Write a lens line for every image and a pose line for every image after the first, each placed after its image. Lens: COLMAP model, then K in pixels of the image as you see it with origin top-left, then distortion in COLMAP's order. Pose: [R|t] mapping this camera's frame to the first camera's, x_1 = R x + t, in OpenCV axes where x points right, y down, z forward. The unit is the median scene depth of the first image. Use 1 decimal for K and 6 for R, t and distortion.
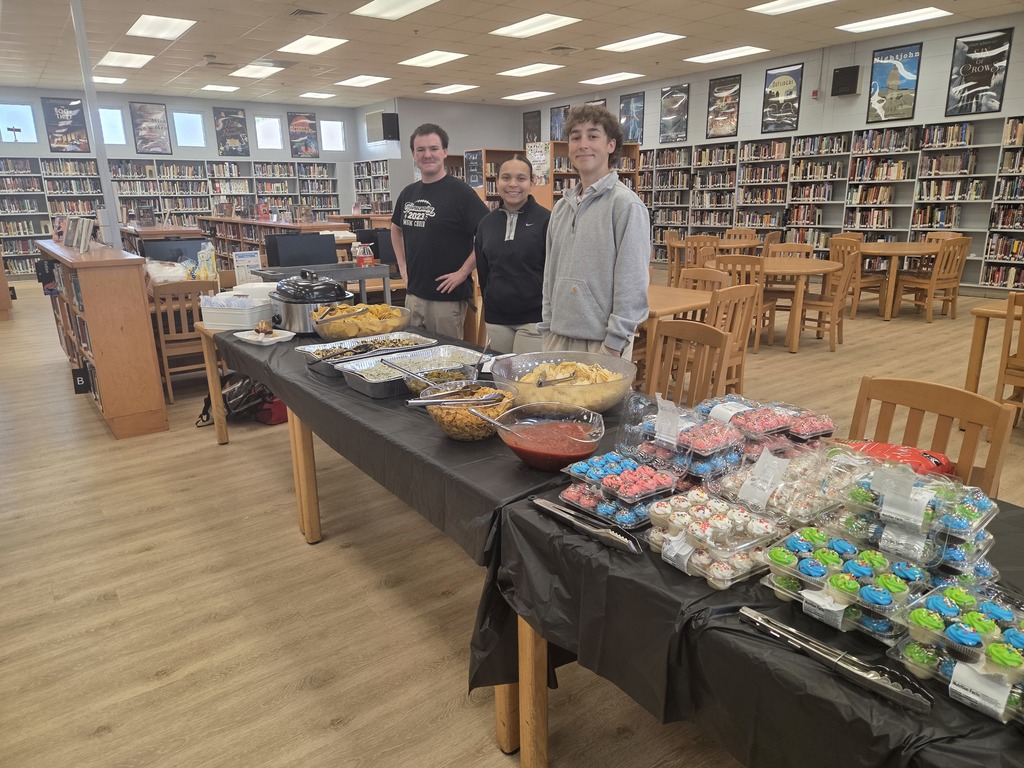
lens RADIAL K [[686.7, 0, 503.7], [0, 686.7, 381.5], [0, 0, 1]] dist [0.007650, -0.016104]
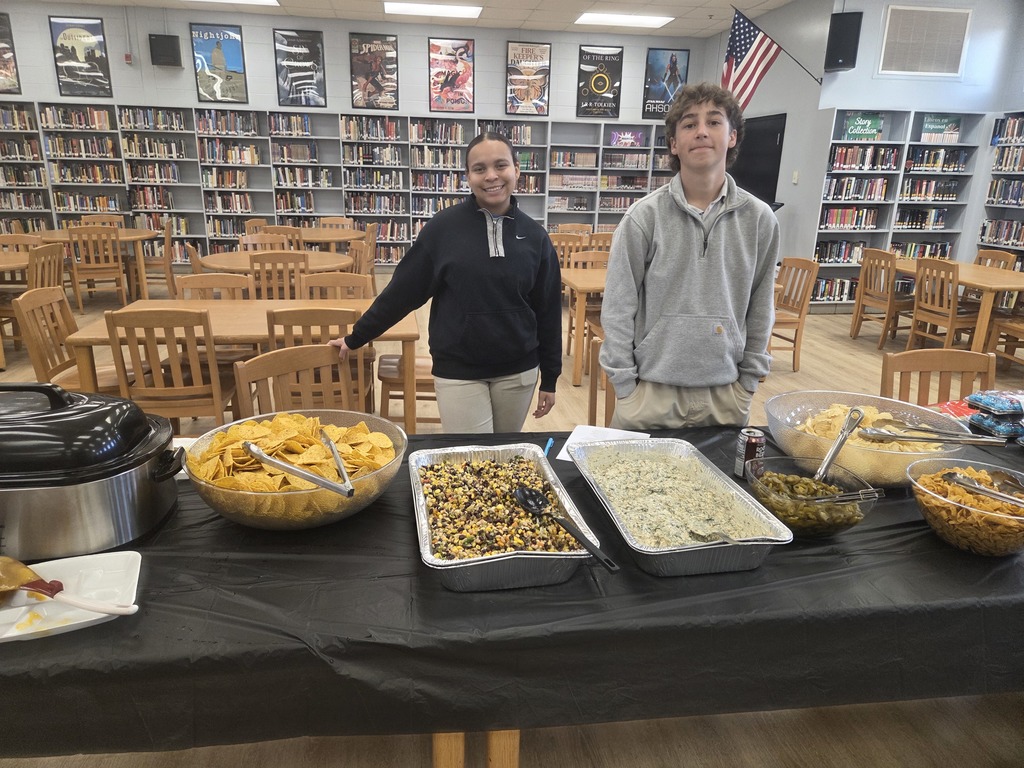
lens RADIAL K [[686.7, 0, 512.7], [0, 686.7, 384.2], [0, 0, 1]] dist [0.007650, -0.016104]
pose [[0.461828, -0.220270, 0.859184, -0.171400], [0.191065, 0.970637, 0.146142, -0.053192], [-0.866146, 0.096668, 0.490353, 0.199276]]
